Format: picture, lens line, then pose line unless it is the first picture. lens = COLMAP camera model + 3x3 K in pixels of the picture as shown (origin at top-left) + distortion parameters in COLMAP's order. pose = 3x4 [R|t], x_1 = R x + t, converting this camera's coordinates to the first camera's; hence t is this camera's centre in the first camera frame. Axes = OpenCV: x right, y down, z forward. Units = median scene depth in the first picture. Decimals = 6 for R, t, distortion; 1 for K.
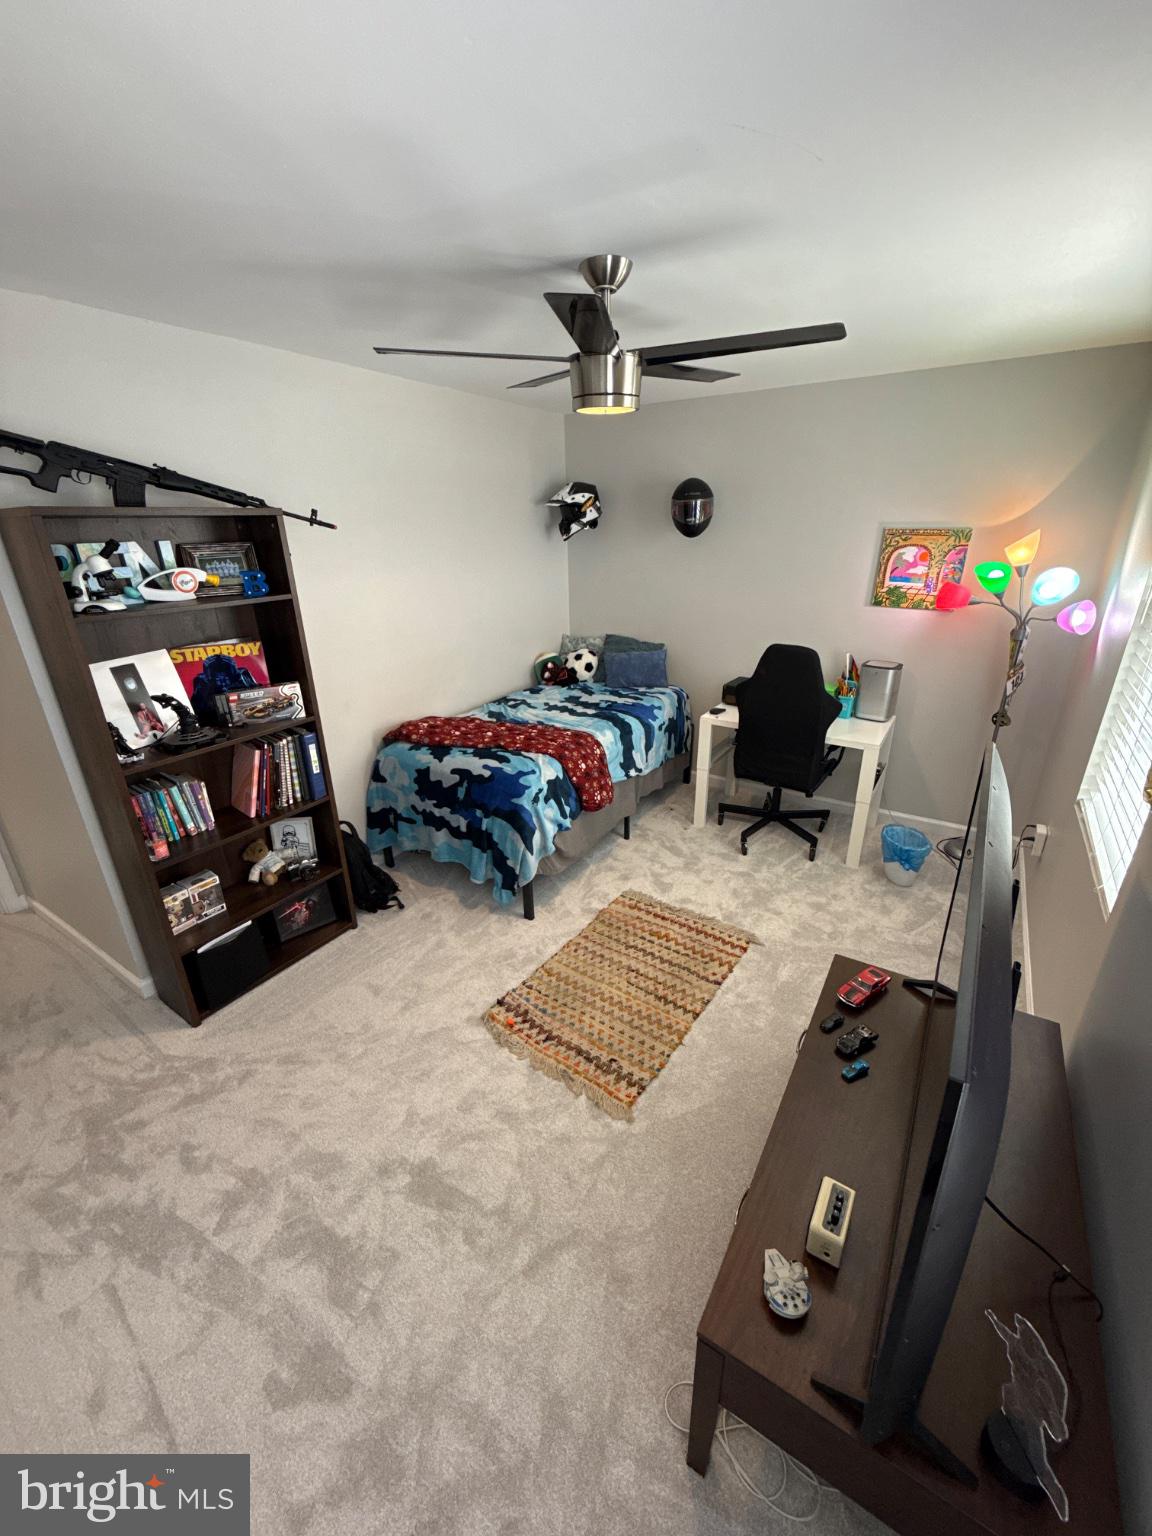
lens RADIAL K [[624.5, 0, 576.0], [0, 624.5, 768.0], [0, 0, 1]] dist [0.000164, 0.000087]
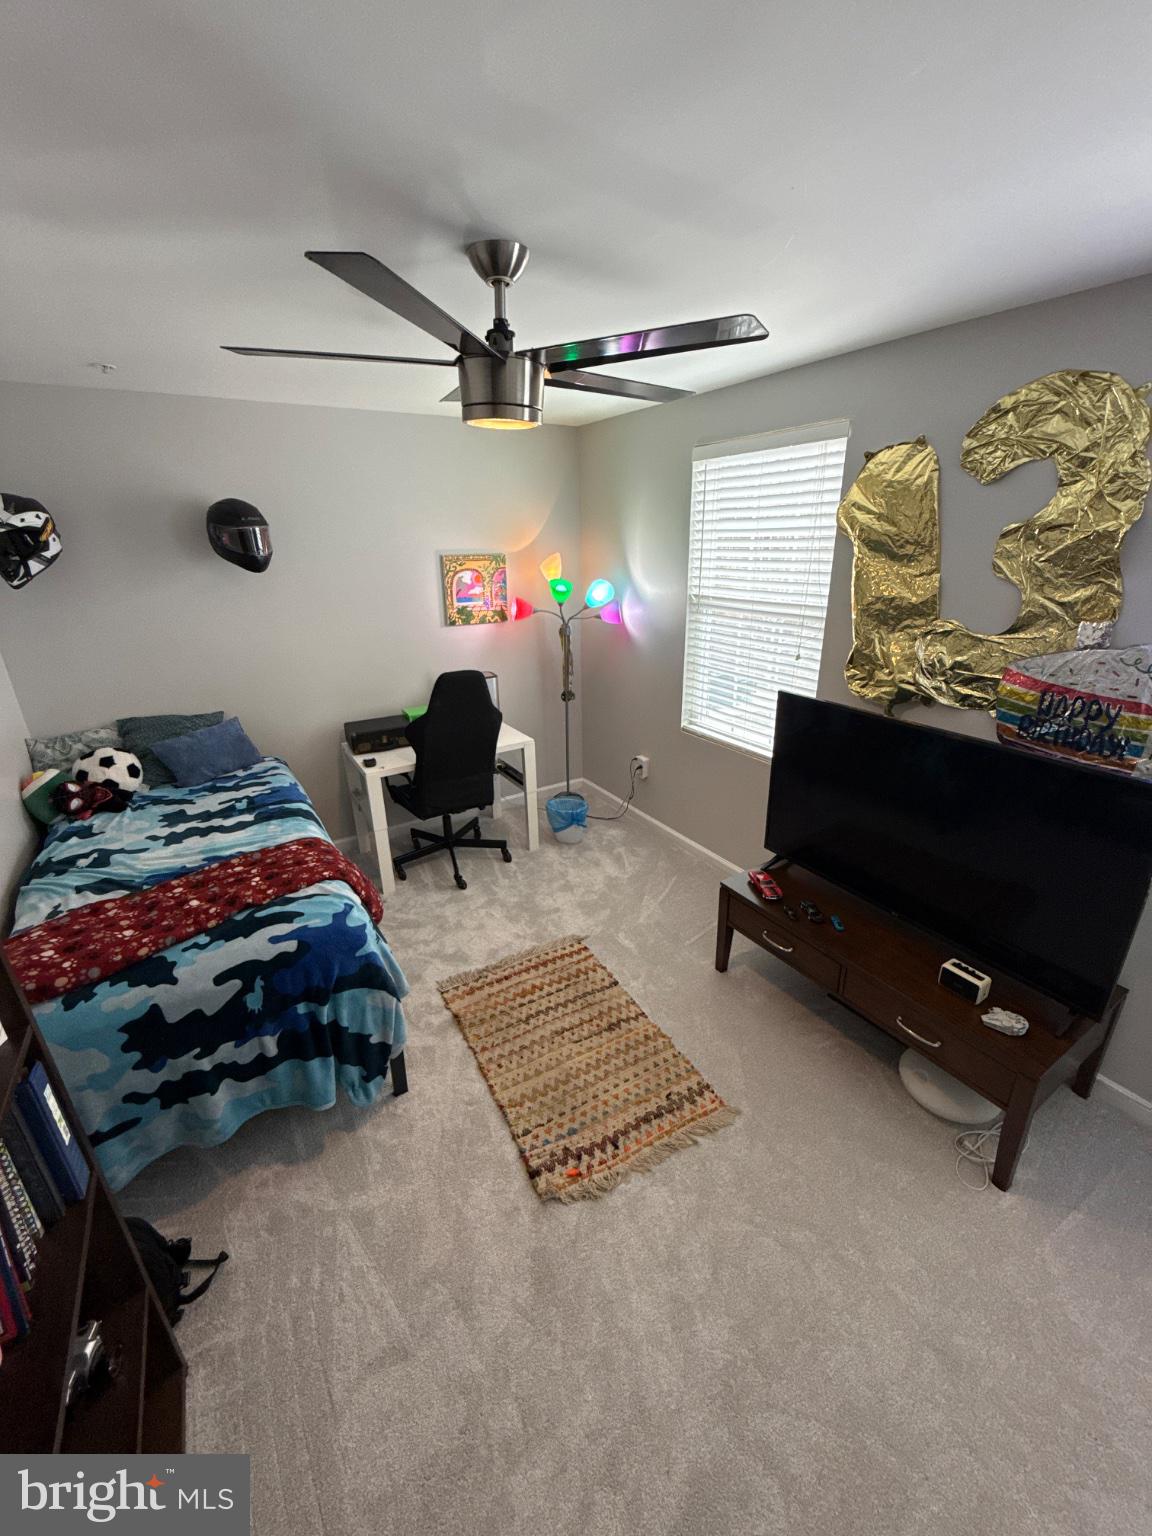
lens RADIAL K [[623.9, 0, 576.0], [0, 623.9, 768.0], [0, 0, 1]] dist [-0.000558, -0.000155]
pose [[0.415412, -0.313716, 0.853824, -0.474321], [0.346032, 0.922578, 0.170623, -0.155245], [-0.841246, 0.224572, 0.491806, 0.373010]]
